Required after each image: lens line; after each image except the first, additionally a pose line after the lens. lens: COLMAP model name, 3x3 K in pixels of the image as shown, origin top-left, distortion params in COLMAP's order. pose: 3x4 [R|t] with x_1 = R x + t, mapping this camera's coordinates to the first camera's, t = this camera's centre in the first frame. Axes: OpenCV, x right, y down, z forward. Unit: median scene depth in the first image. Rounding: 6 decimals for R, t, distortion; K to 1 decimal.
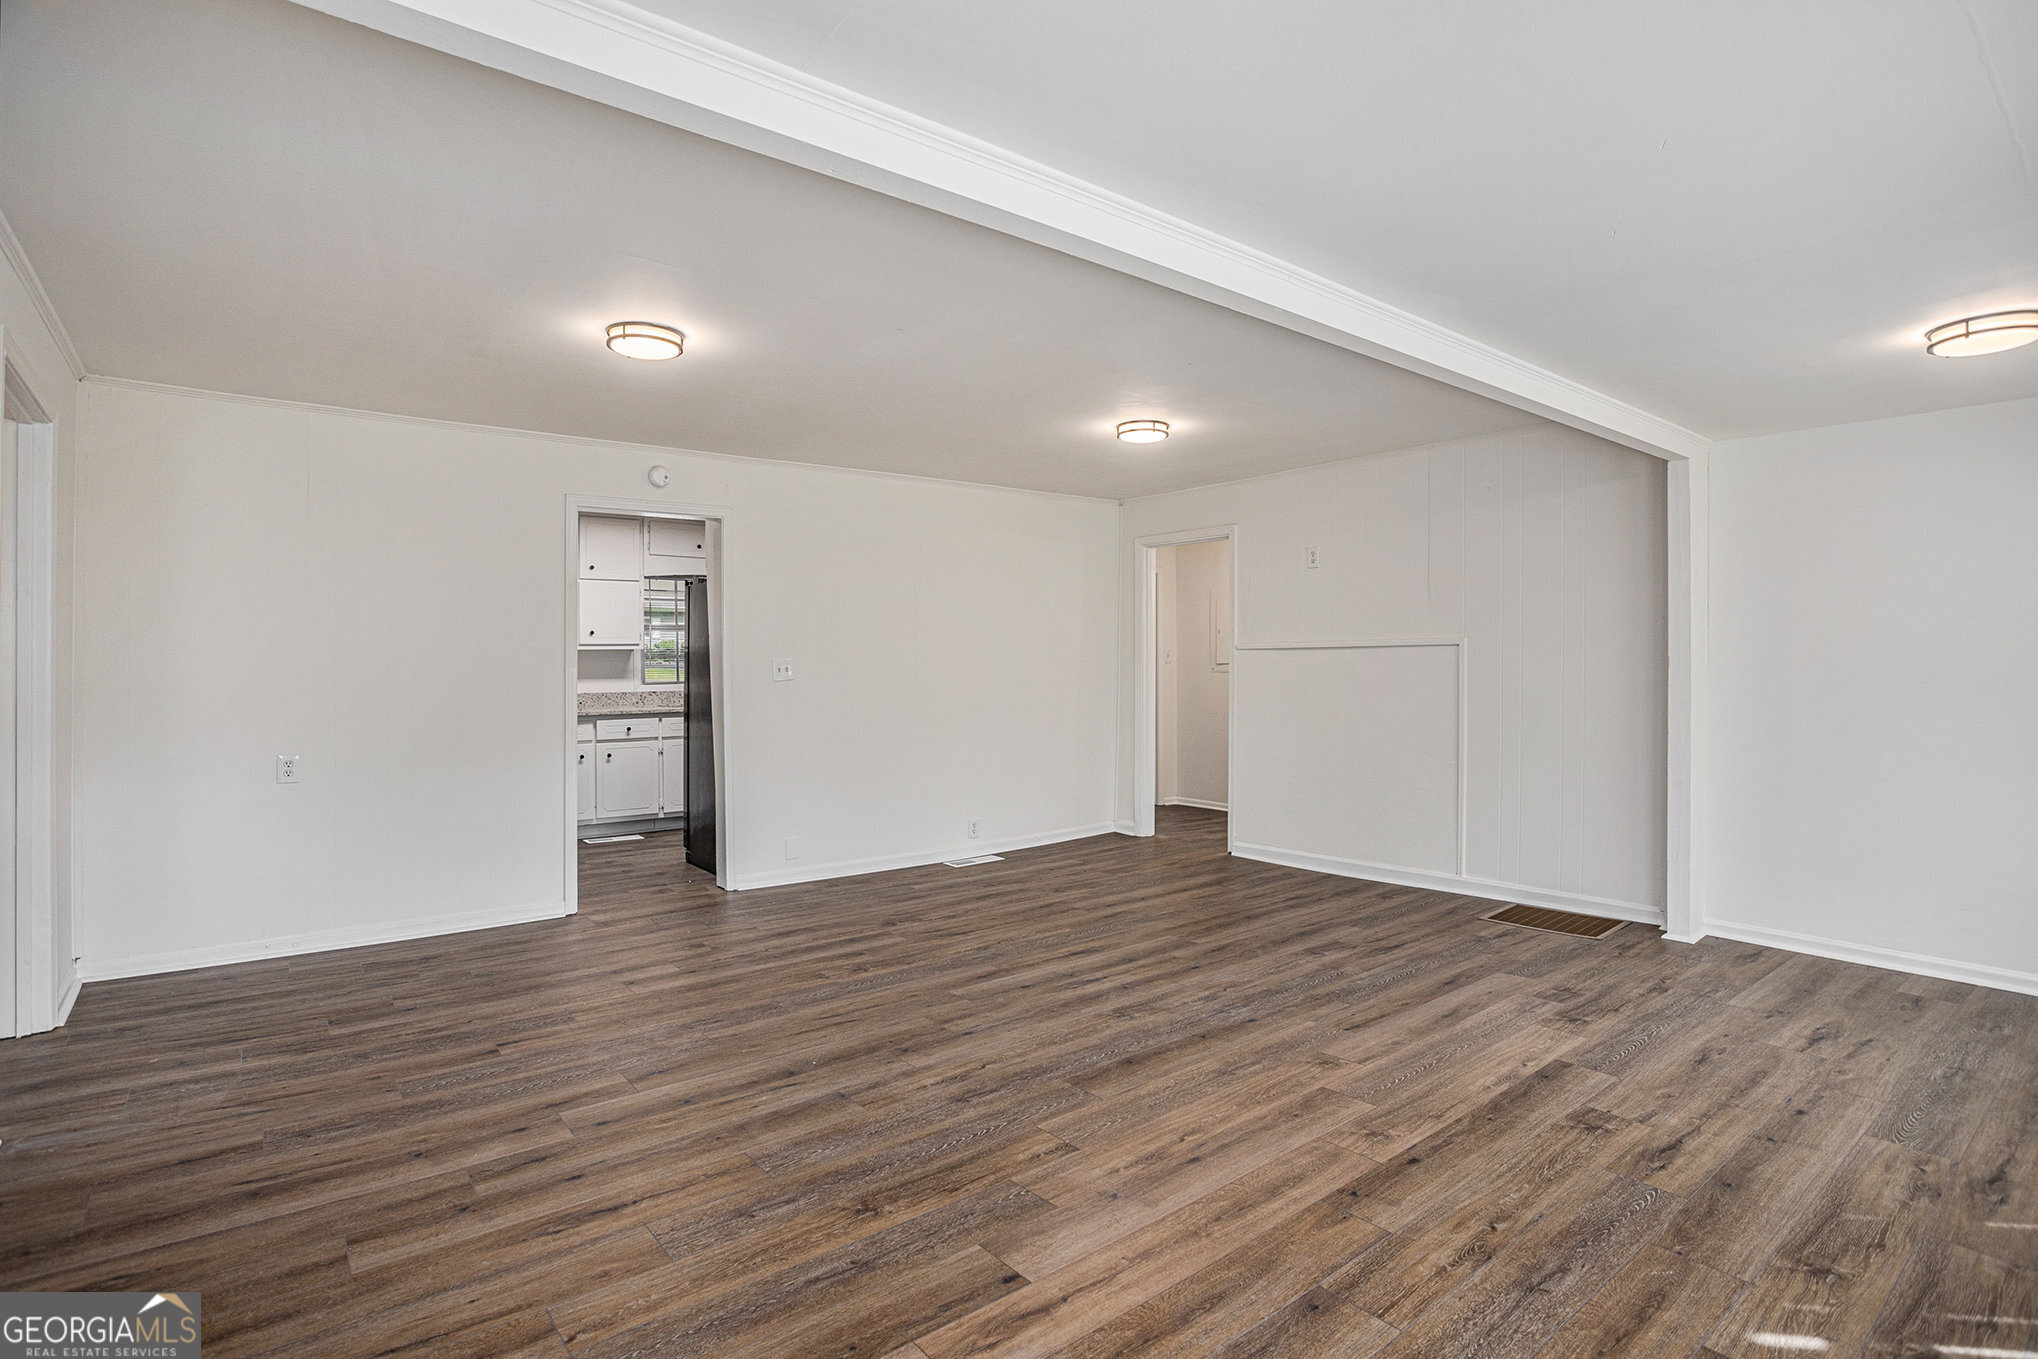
lens RADIAL K [[1024.7, 0, 1037.4], [0, 1024.7, 663.1], [0, 0, 1]] dist [-0.066186, 0.038568]
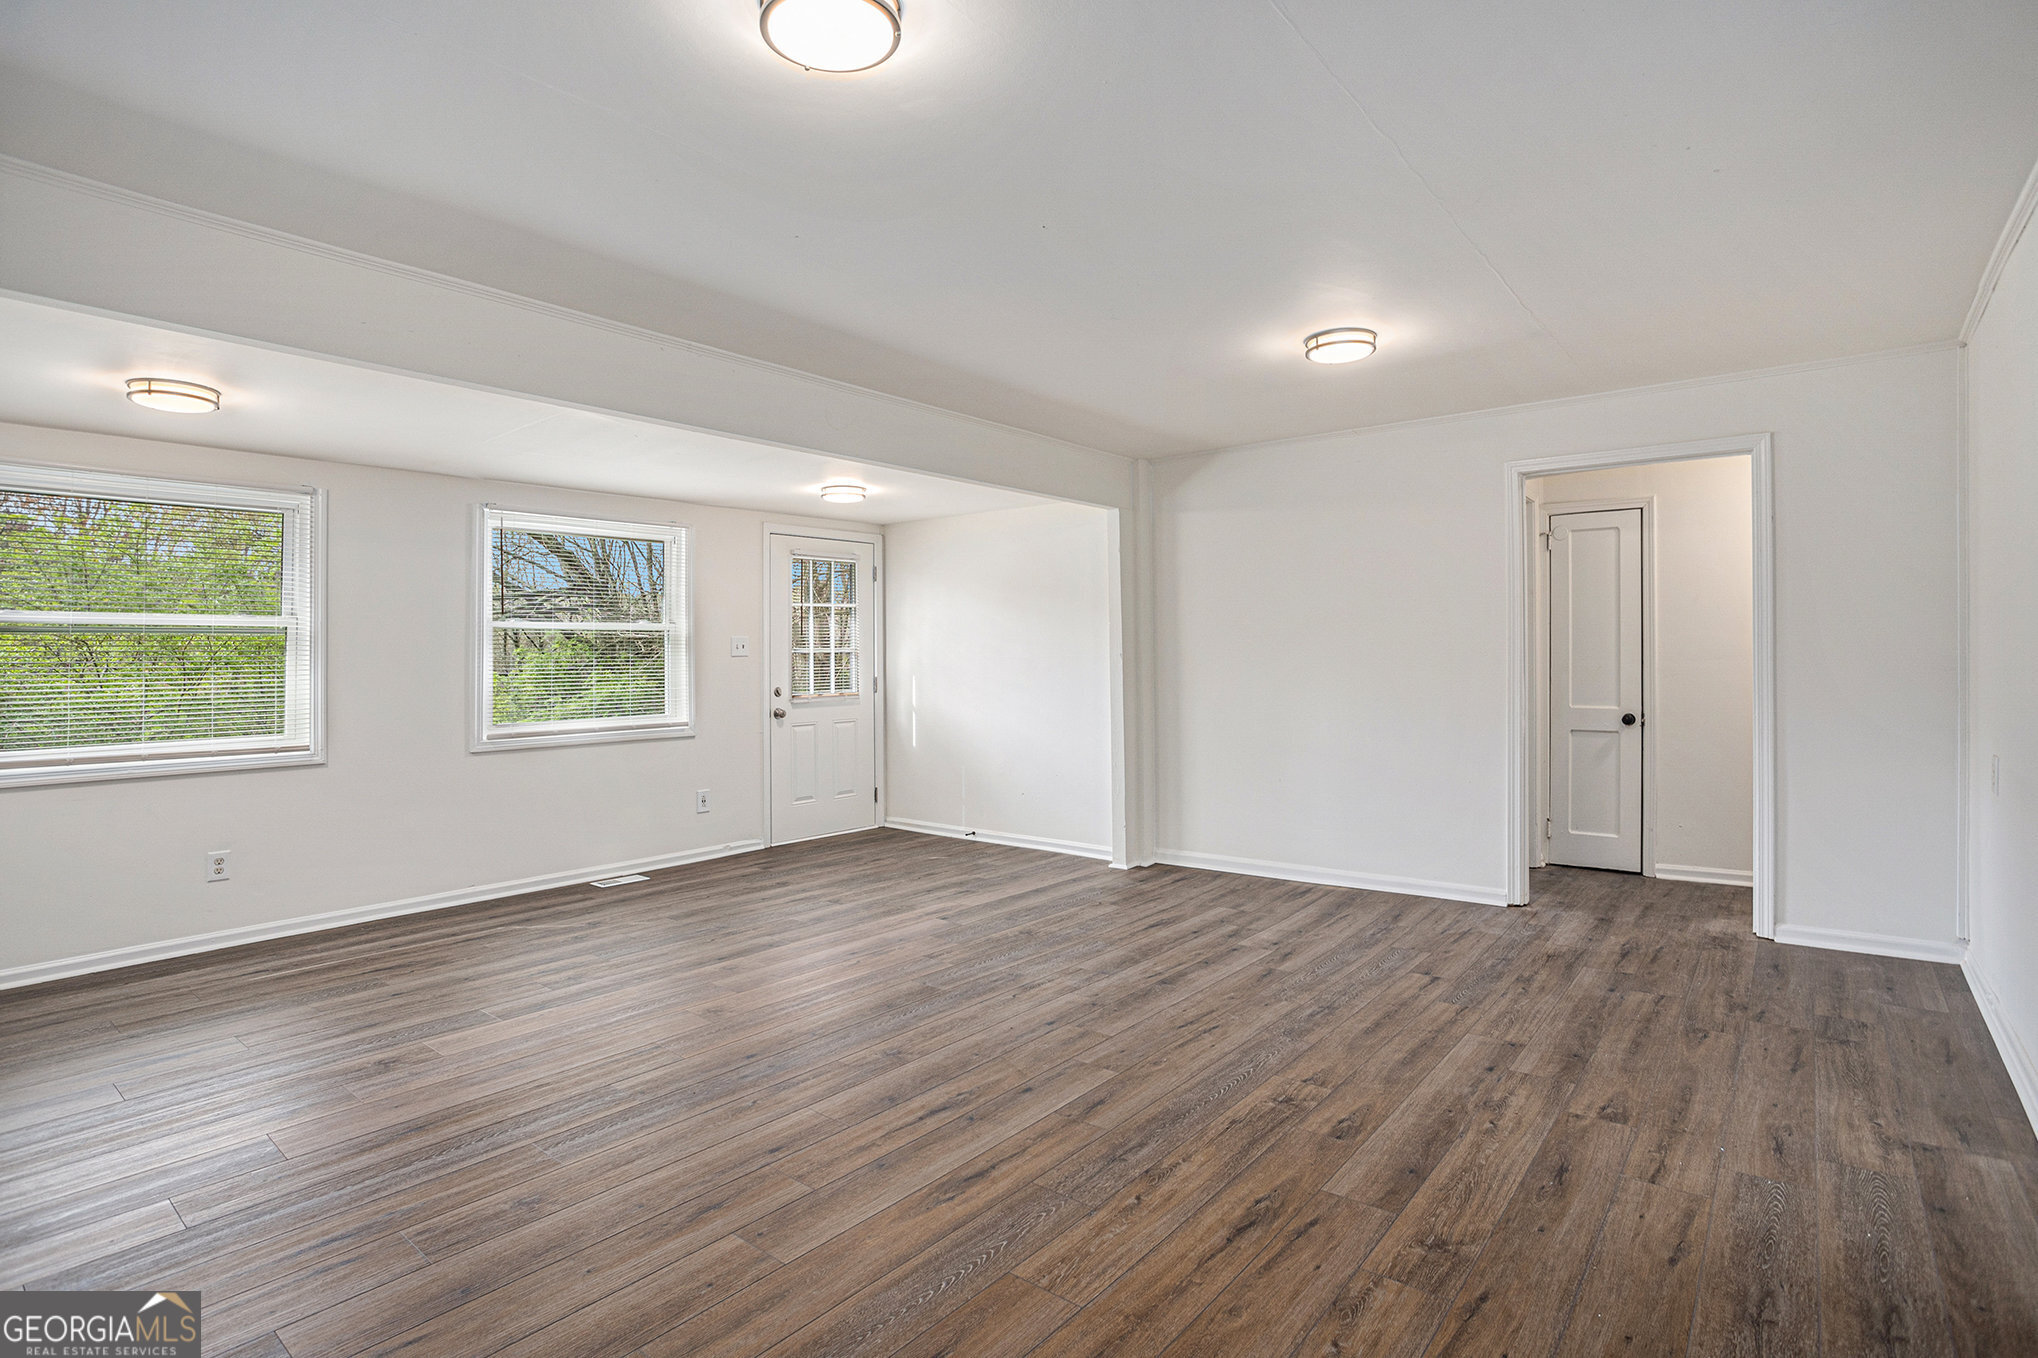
lens RADIAL K [[990.1, 0, 1012.7], [0, 990.1, 671.6], [0, 0, 1]] dist [-0.056495, 0.028010]
pose [[-0.980745, 0.017868, -0.194474, 0.138898], [0.016404, 0.999824, 0.009134, 0.008715], [0.194603, 0.005768, -0.980865, 1.791713]]
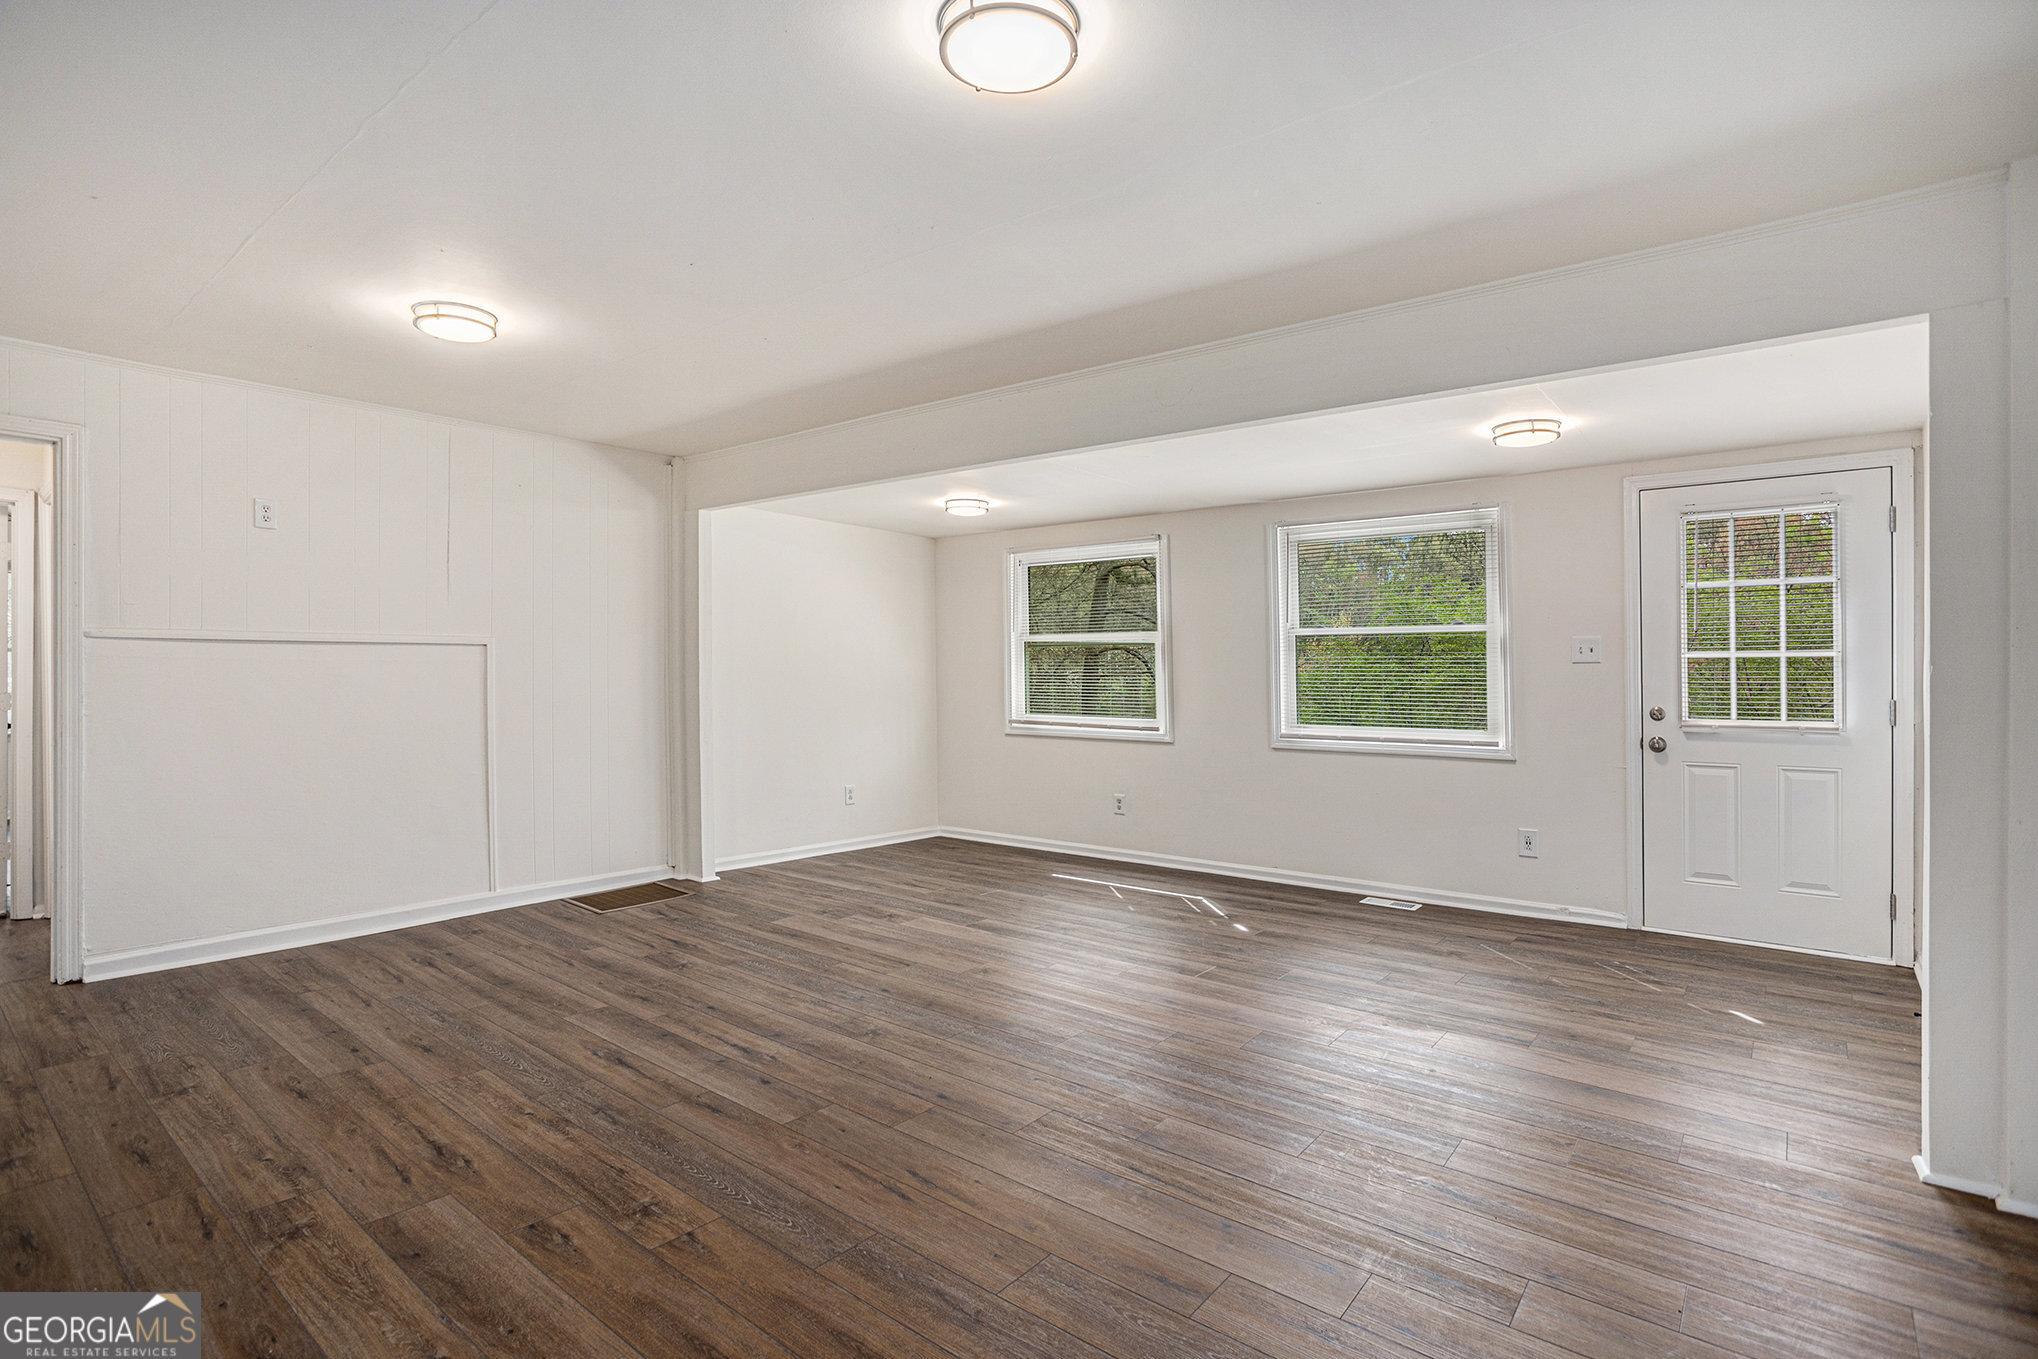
lens RADIAL K [[990.1, 0, 1012.7], [0, 990.1, 672.1], [0, 0, 1]] dist [-0.056495, 0.028010]
pose [[-0.200475, 0.009131, 0.979656, -0.813447], [-0.005277, 0.999932, -0.010400, 0.019031], [-0.979685, -0.007254, -0.200413, 1.024349]]
